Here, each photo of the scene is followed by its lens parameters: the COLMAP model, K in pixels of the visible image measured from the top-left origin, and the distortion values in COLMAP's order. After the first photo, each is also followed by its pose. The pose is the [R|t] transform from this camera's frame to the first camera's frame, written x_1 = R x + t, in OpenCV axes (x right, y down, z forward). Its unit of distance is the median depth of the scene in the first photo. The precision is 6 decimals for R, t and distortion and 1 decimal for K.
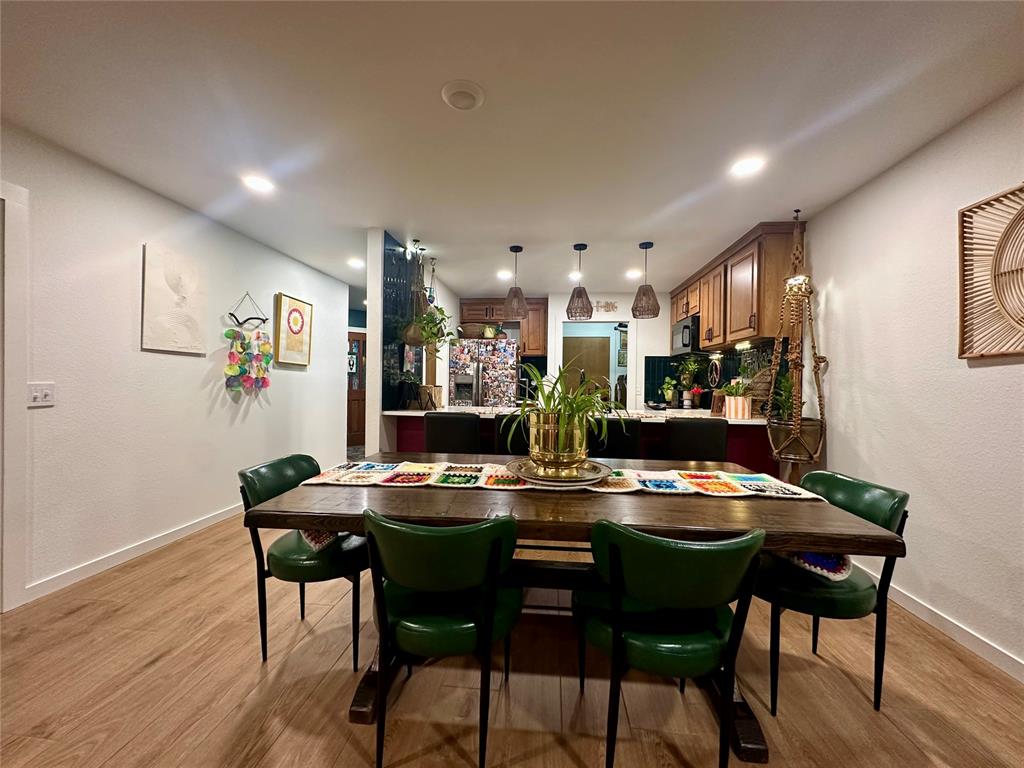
lens RADIAL K [[407.7, 0, 511.3], [0, 407.7, 383.9], [0, 0, 1]] dist [-0.000339, 0.000253]
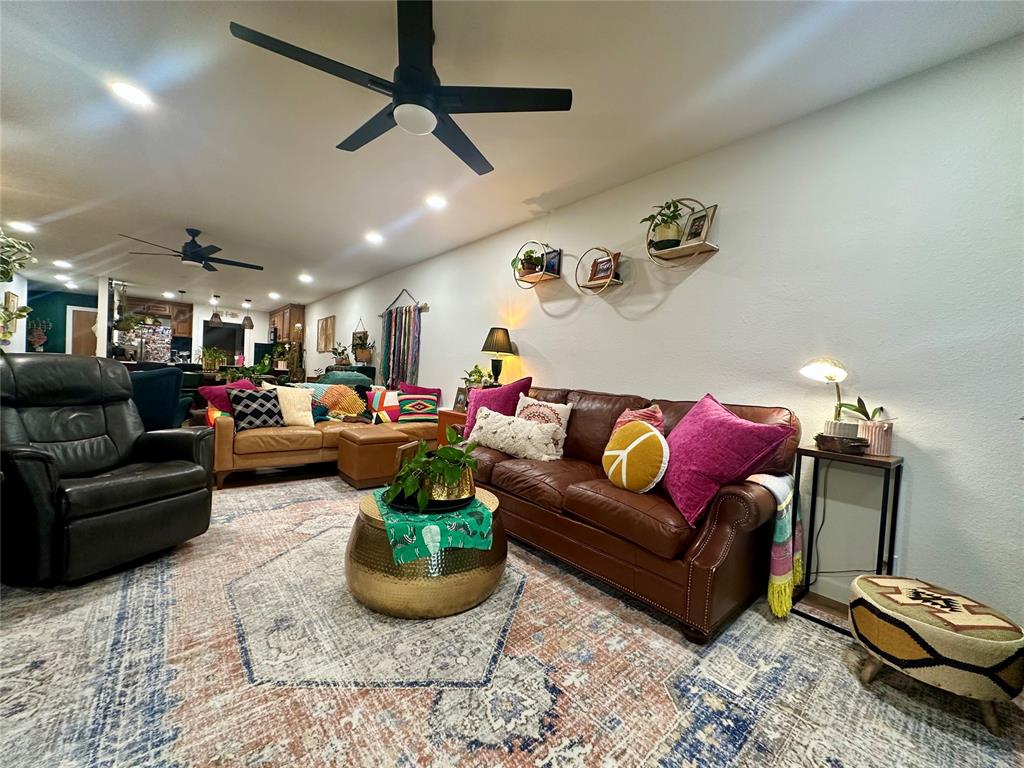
lens RADIAL K [[407.7, 0, 511.8], [0, 407.7, 381.7], [0, 0, 1]] dist [-0.000339, 0.000253]
pose [[0.710662, 0.013668, 0.703401, -0.177191], [-0.045645, 0.998600, 0.026713, 0.010940], [-0.702051, -0.051090, 0.710291, -1.303936]]
